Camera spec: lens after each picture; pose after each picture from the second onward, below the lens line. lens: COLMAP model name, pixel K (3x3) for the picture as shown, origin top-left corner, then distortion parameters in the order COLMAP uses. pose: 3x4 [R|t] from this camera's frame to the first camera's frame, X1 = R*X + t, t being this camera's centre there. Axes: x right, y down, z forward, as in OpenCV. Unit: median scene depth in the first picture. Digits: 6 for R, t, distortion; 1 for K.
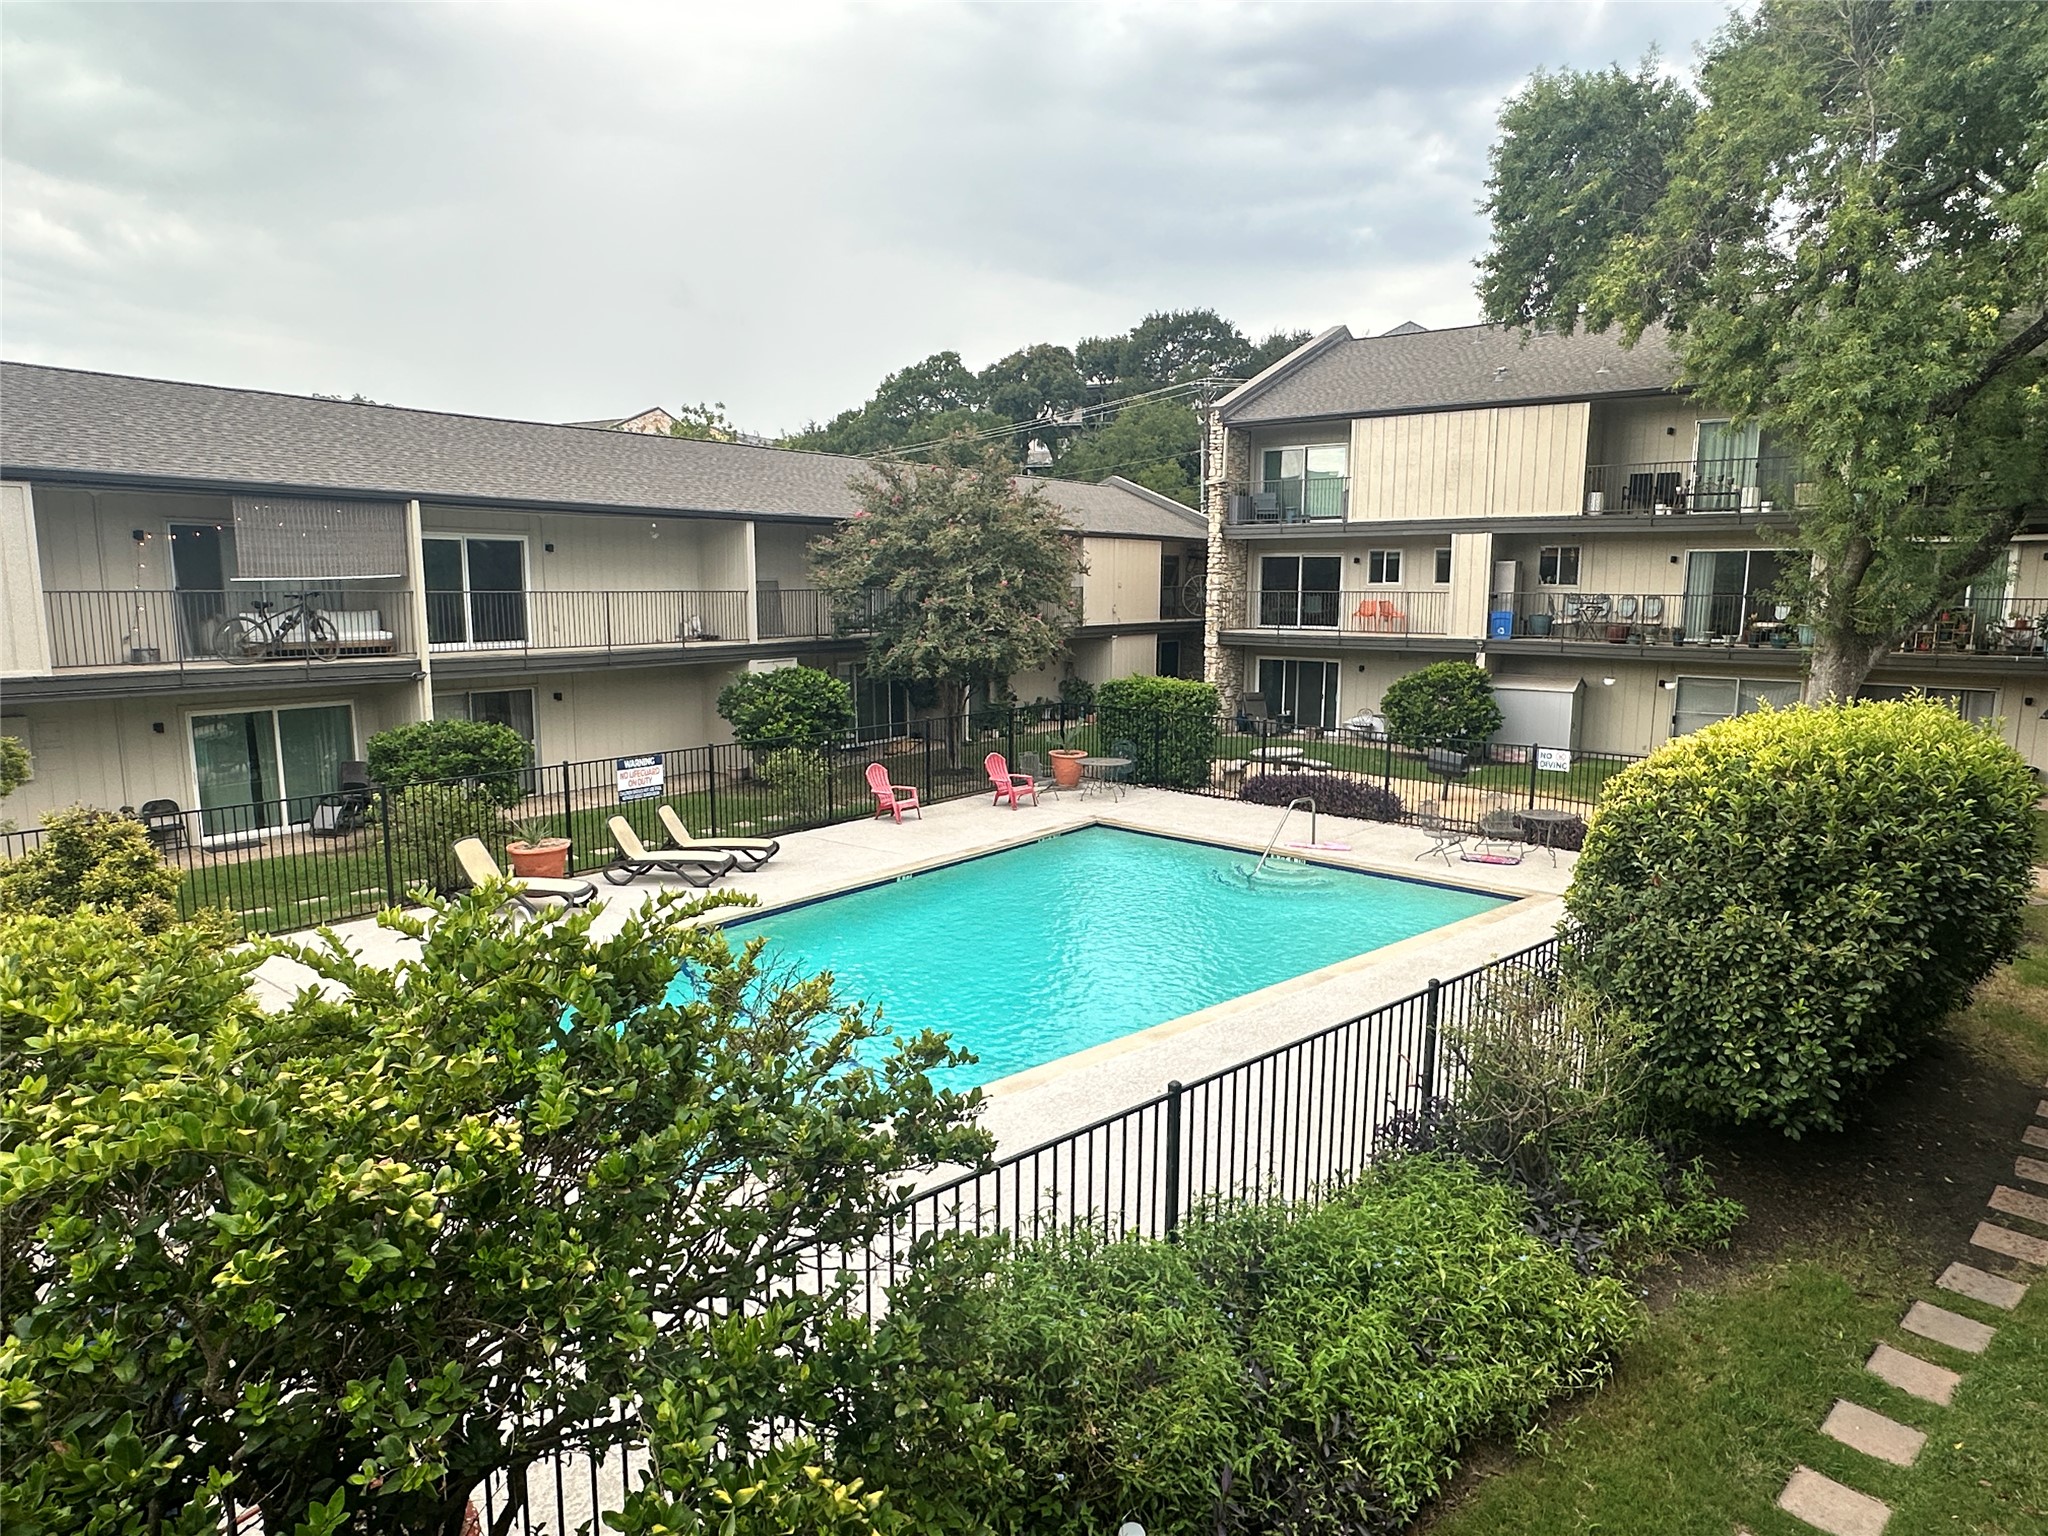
lens RADIAL K [[1223.5, 0, 1024.0], [0, 1223.5, 768.0], [0, 0, 1]] dist [-0.005810, 0.001193]
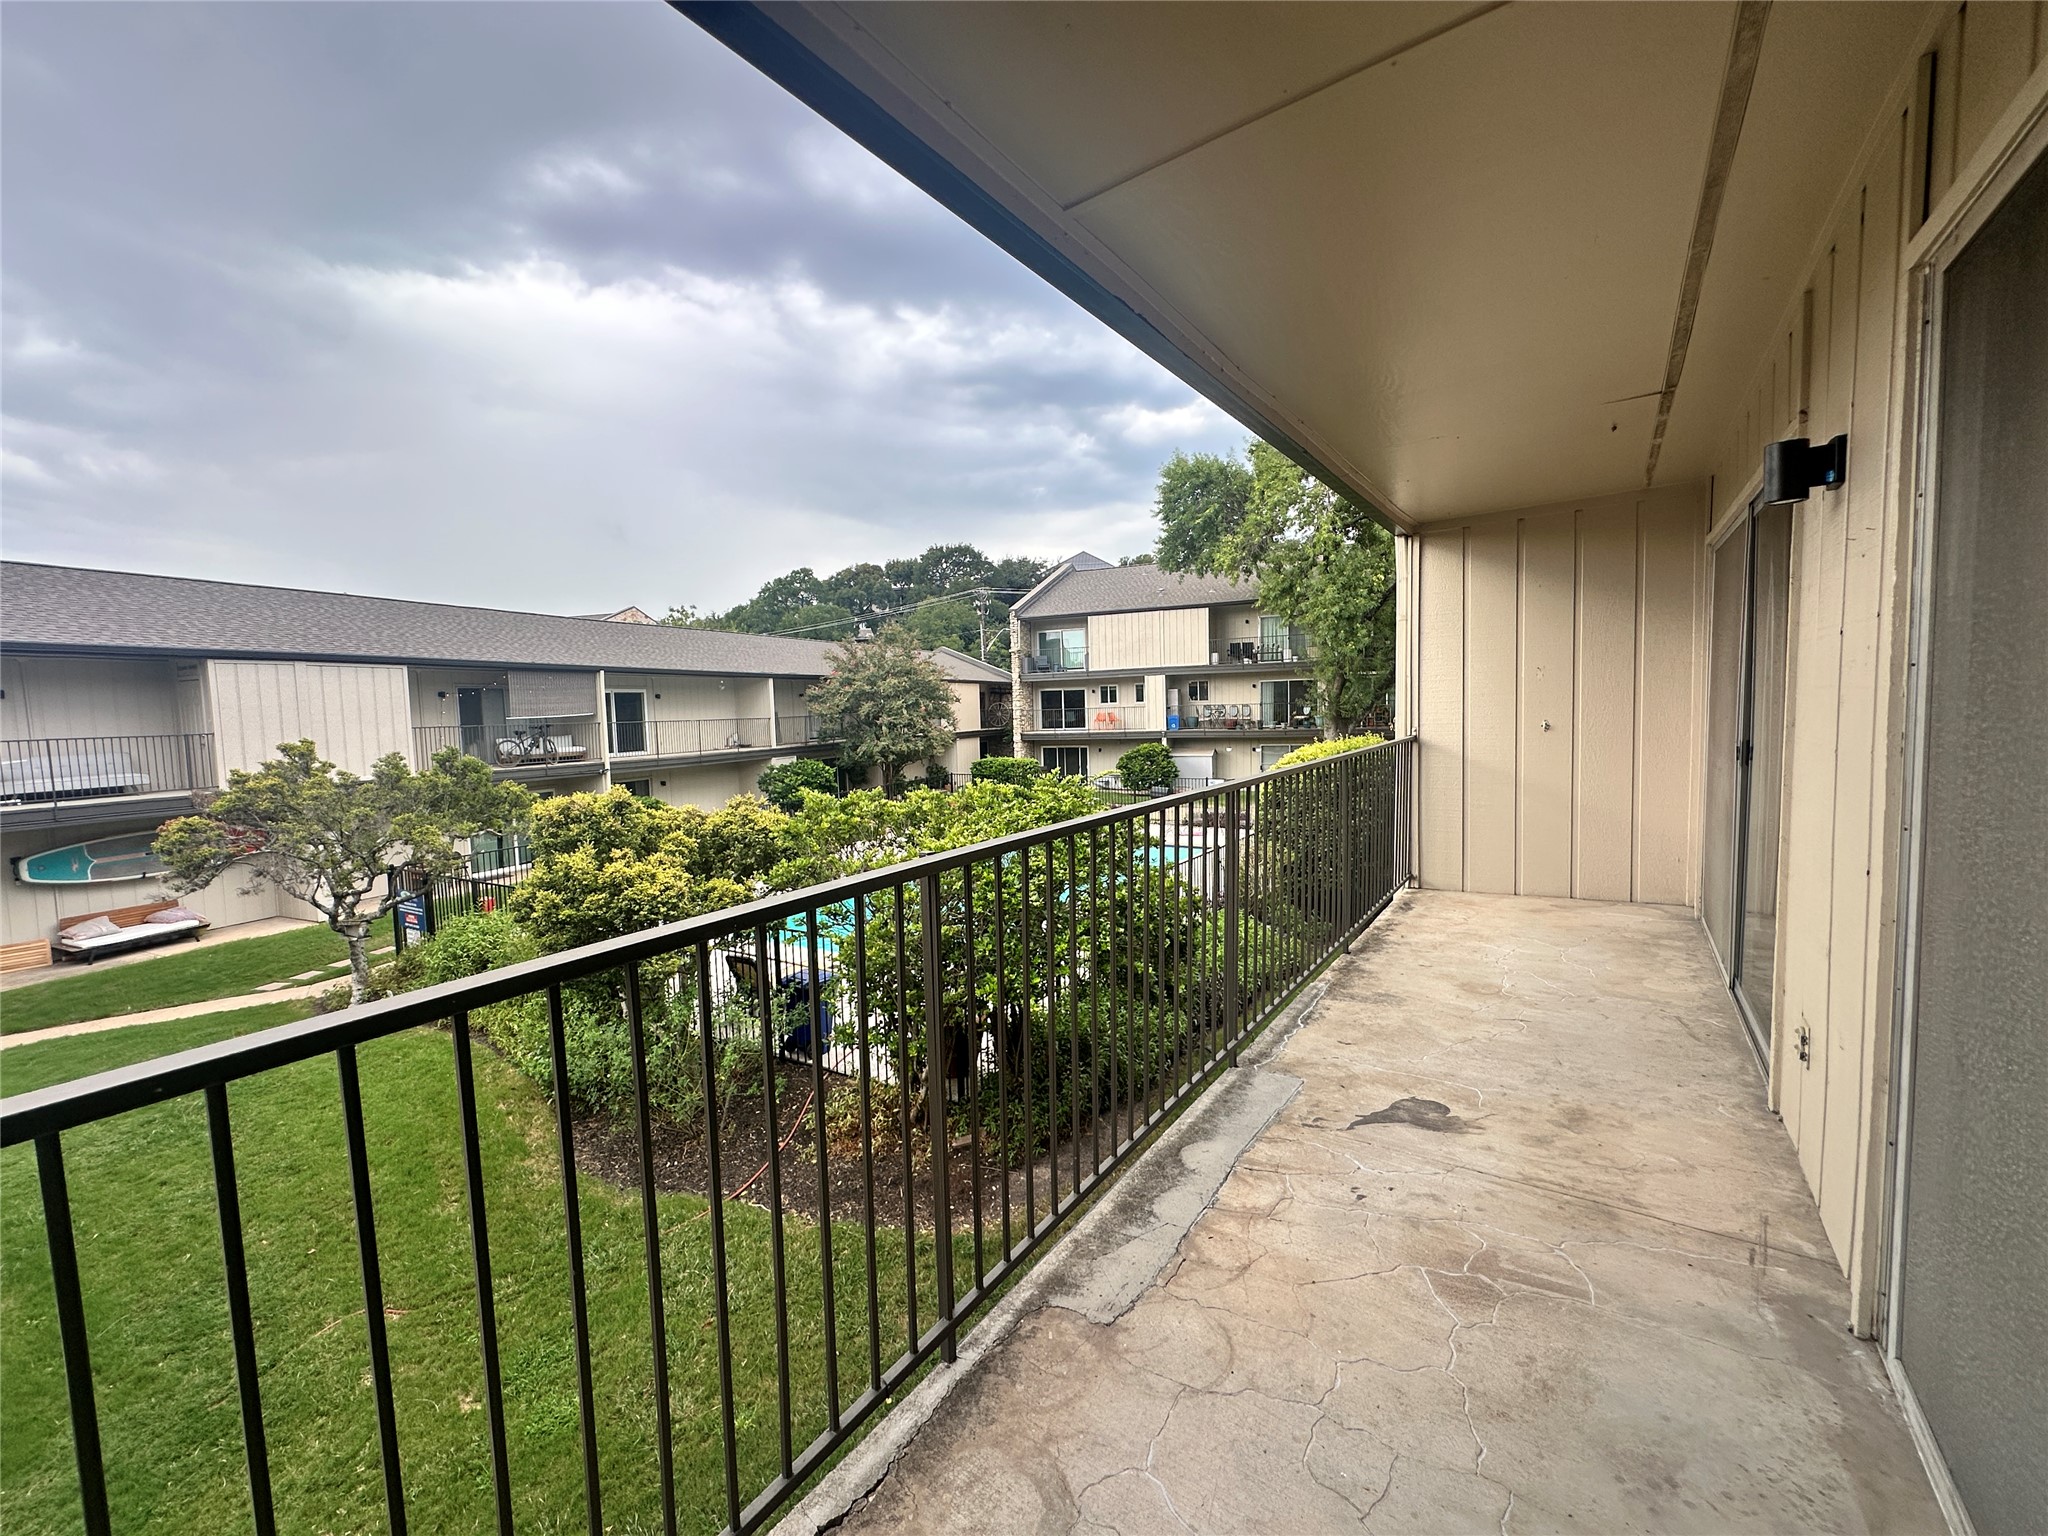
lens RADIAL K [[820.6, 0, 1024.0], [0, 820.6, 768.0], [0, 0, 1]] dist [-0.004086, 0.000742]
pose [[0.971988, -0.048914, 0.229883, -0.129856], [0.067613, 0.994950, -0.074176, 0.031508], [-0.225094, 0.087641, 0.970387, -0.174718]]
